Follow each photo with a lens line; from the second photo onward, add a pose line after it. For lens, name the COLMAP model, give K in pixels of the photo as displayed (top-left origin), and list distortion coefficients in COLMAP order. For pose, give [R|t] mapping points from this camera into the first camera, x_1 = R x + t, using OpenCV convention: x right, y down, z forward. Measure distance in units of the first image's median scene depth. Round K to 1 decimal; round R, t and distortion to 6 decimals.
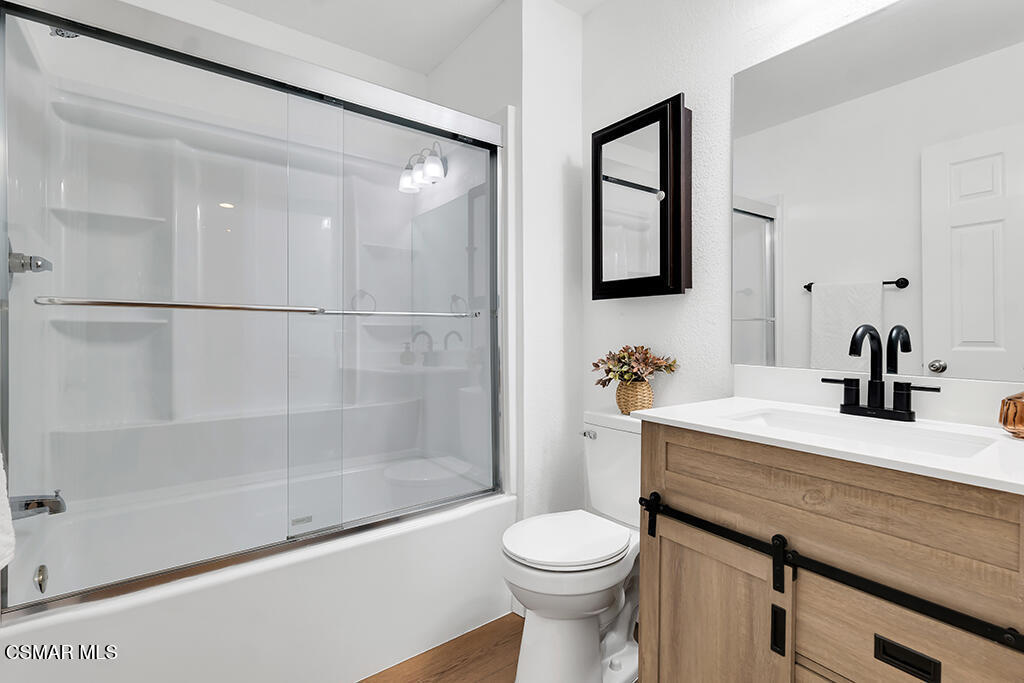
lens RADIAL K [[464.2, 0, 505.6], [0, 464.2, 338.5], [0, 0, 1]] dist [0.000691, -0.000094]
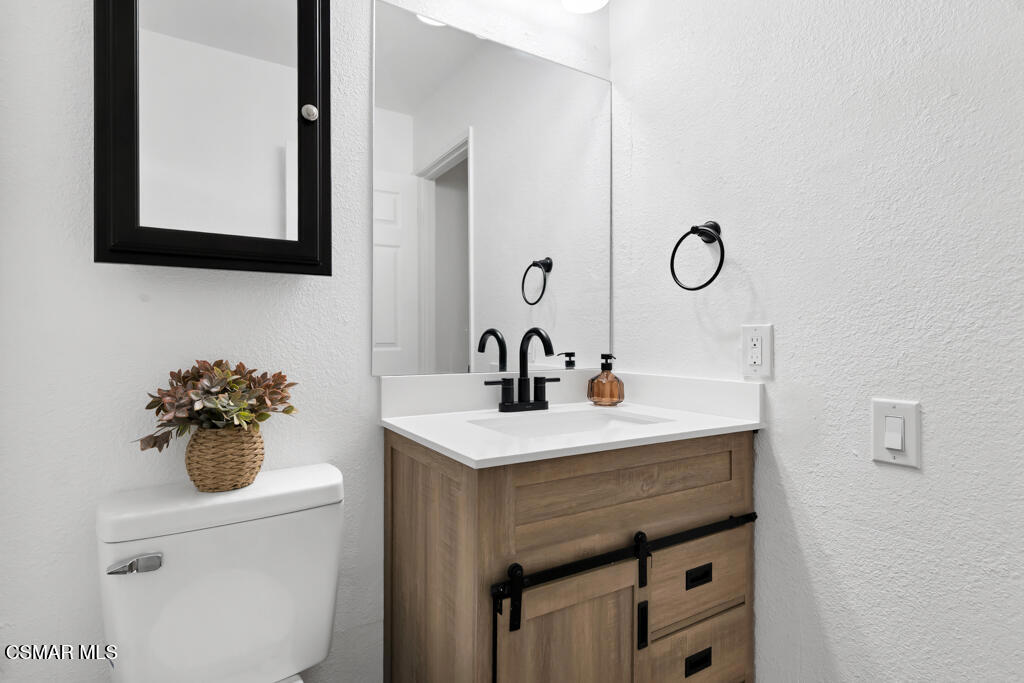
lens RADIAL K [[508.3, 0, 516.5], [0, 508.3, 332.2], [0, 0, 1]] dist [0.000422, -0.000119]
pose [[0.075819, 0.007092, 0.997096, -0.472482], [0.014072, 0.999868, -0.008182, -0.011039], [-0.997022, 0.014651, 0.075709, 1.004924]]
